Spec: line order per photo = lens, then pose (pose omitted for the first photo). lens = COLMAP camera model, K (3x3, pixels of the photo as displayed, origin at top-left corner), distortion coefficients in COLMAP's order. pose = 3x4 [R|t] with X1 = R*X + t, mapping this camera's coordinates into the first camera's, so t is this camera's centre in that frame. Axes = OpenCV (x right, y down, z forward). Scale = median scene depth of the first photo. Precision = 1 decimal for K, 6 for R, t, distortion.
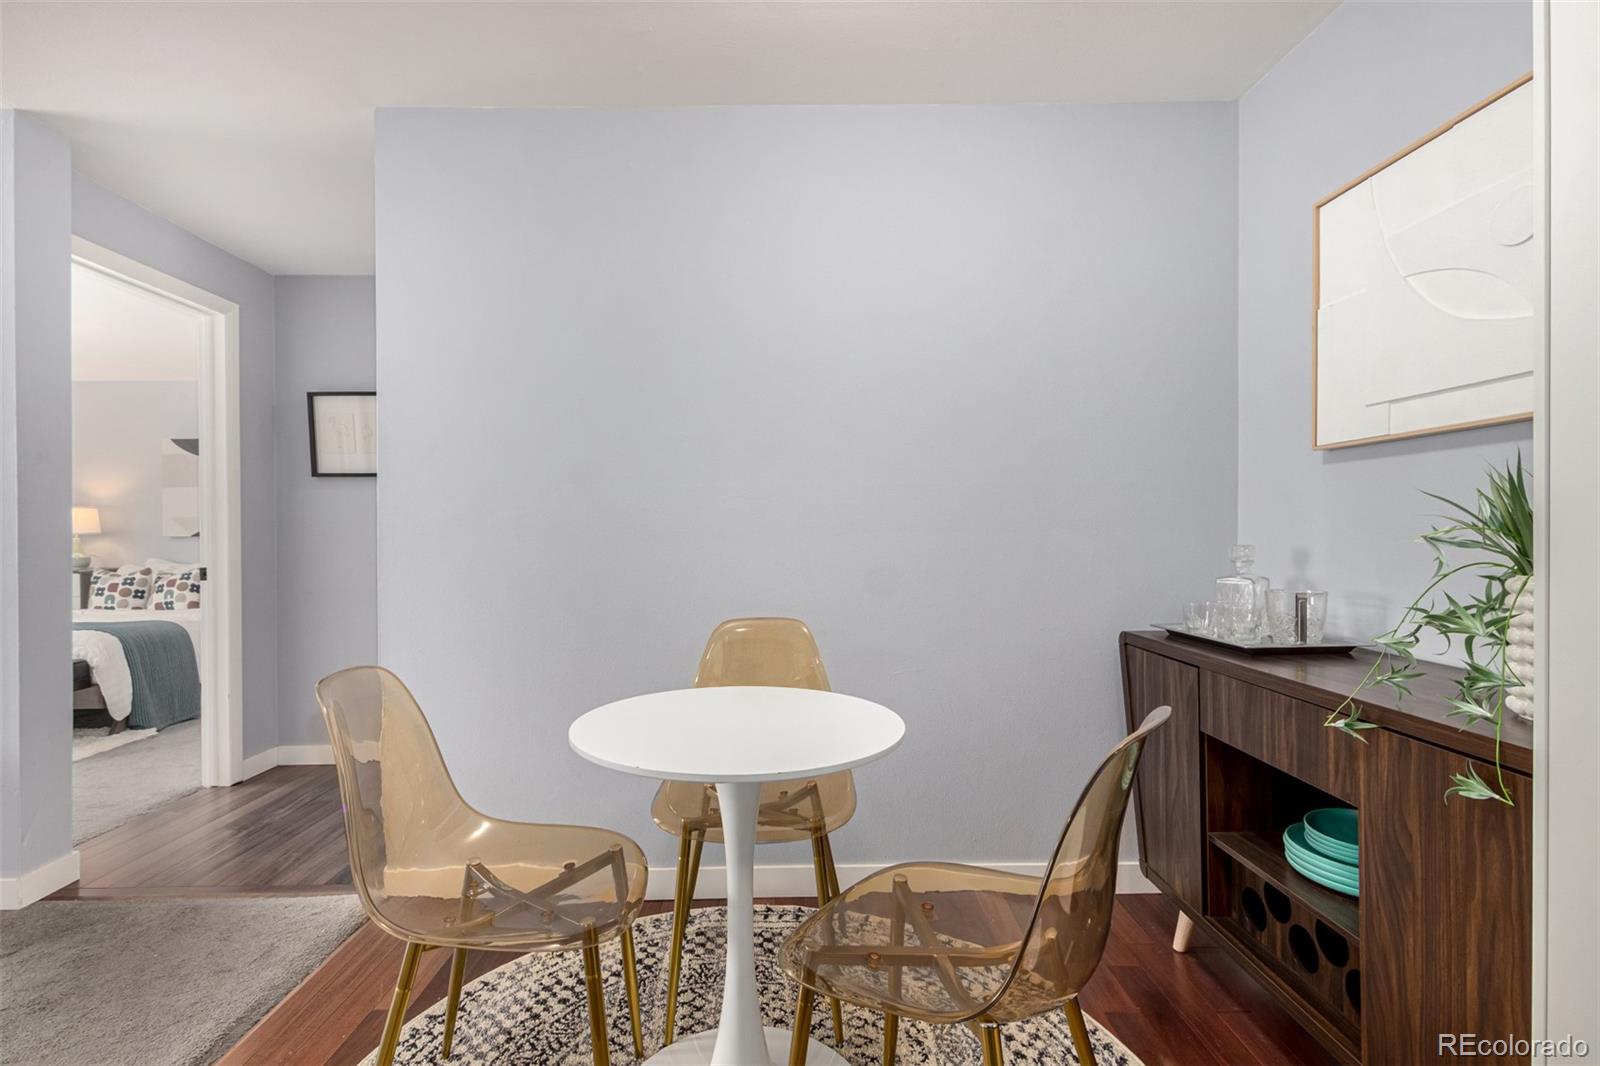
lens RADIAL K [[733.7, 0, 779.1], [0, 733.7, 537.0], [0, 0, 1]] dist [0.006730, -0.001555]
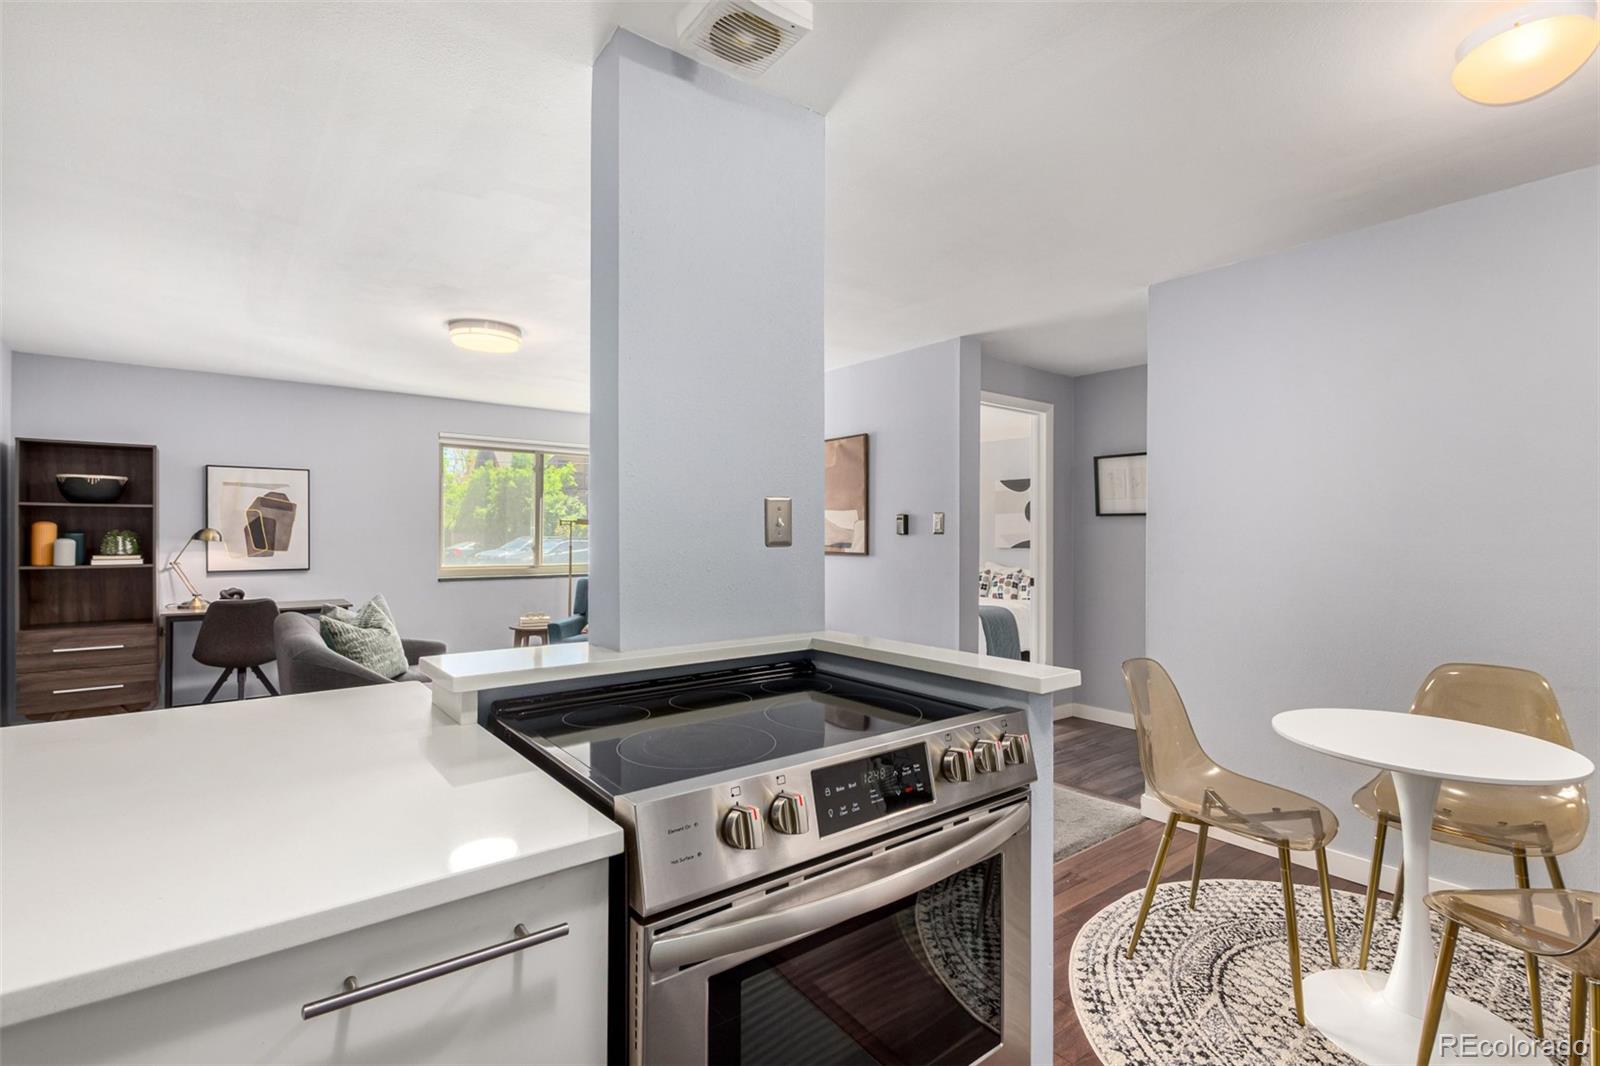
lens RADIAL K [[733.7, 0, 799.6], [0, 733.7, 531.3], [0, 0, 1]] dist [0.006730, -0.001555]
pose [[0.605757, 0.006161, -0.795626, 0.216805], [-0.008151, 0.999966, 0.001538, -0.078240], [0.795608, 0.005553, 0.605786, -0.471305]]
